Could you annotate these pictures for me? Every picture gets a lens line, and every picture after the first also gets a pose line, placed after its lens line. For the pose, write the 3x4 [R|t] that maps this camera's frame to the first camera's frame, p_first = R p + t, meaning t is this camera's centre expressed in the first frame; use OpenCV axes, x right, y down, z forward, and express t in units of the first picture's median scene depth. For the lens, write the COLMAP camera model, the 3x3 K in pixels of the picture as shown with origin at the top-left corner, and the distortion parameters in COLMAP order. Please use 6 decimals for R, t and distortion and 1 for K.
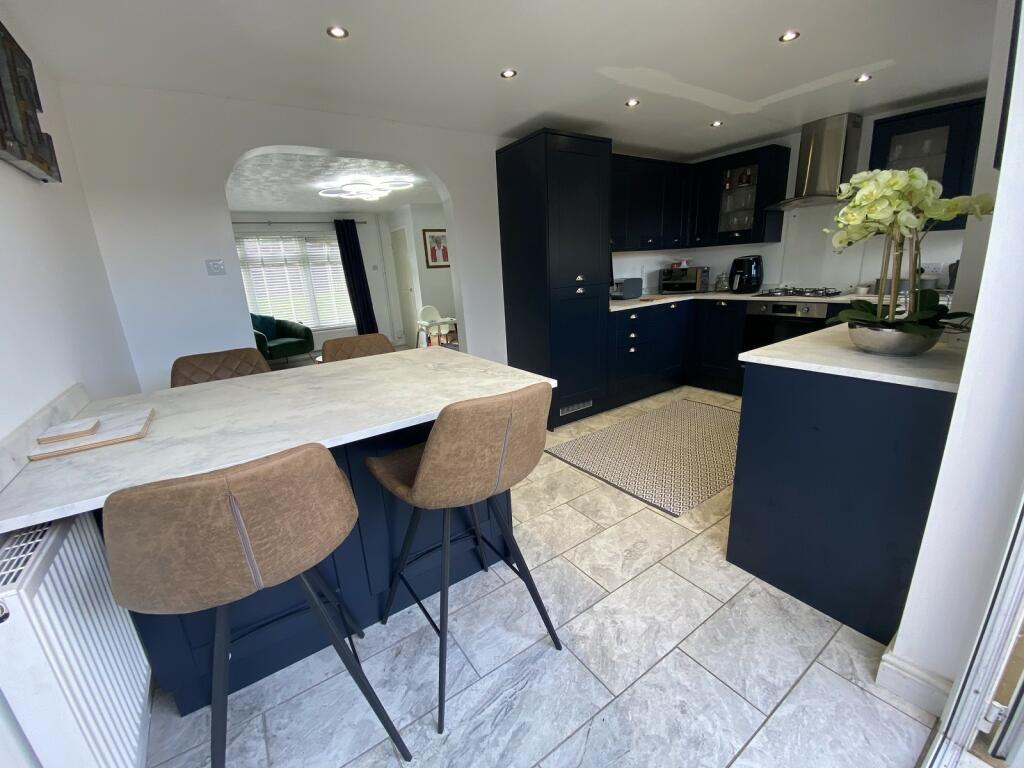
lens RADIAL K [[420.9, 0, 510.0], [0, 420.9, 387.3], [0, 0, 1]] dist [0.035025, -0.028335]
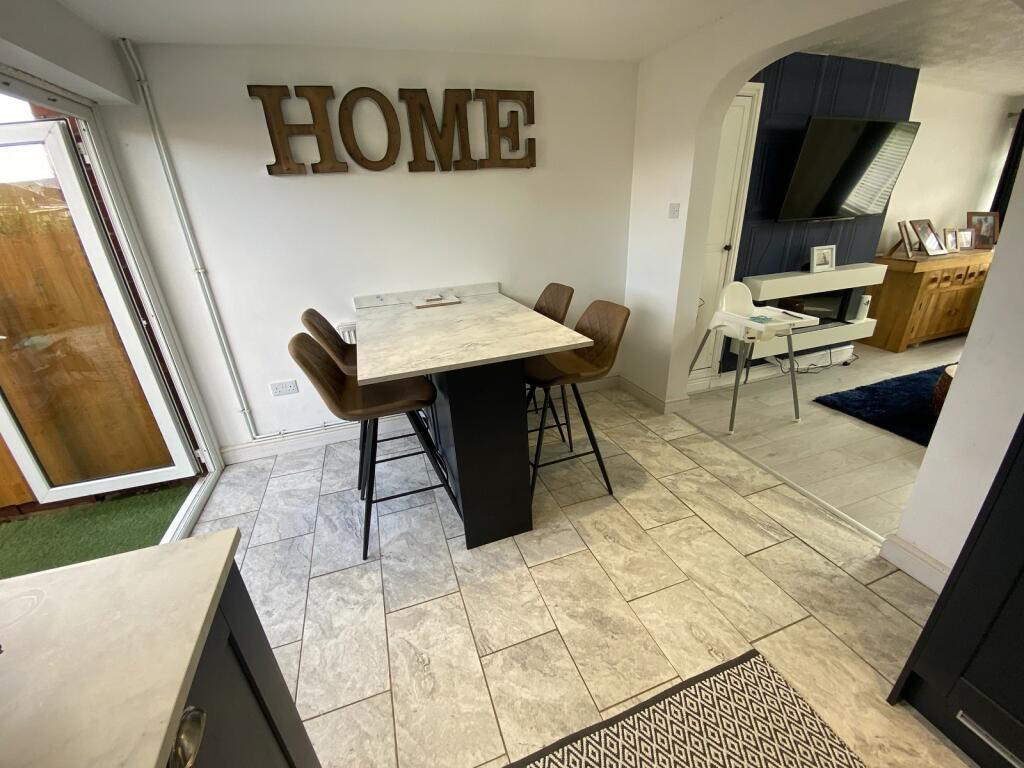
lens RADIAL K [[420.9, 0, 510.0], [0, 420.9, 387.3], [0, 0, 1]] dist [0.035025, -0.028335]
pose [[-0.264661, 0.444273, -0.855907, 0.472158], [-0.205716, 0.841115, 0.500206, -0.312467], [0.942144, 0.308459, -0.131217, 0.760340]]
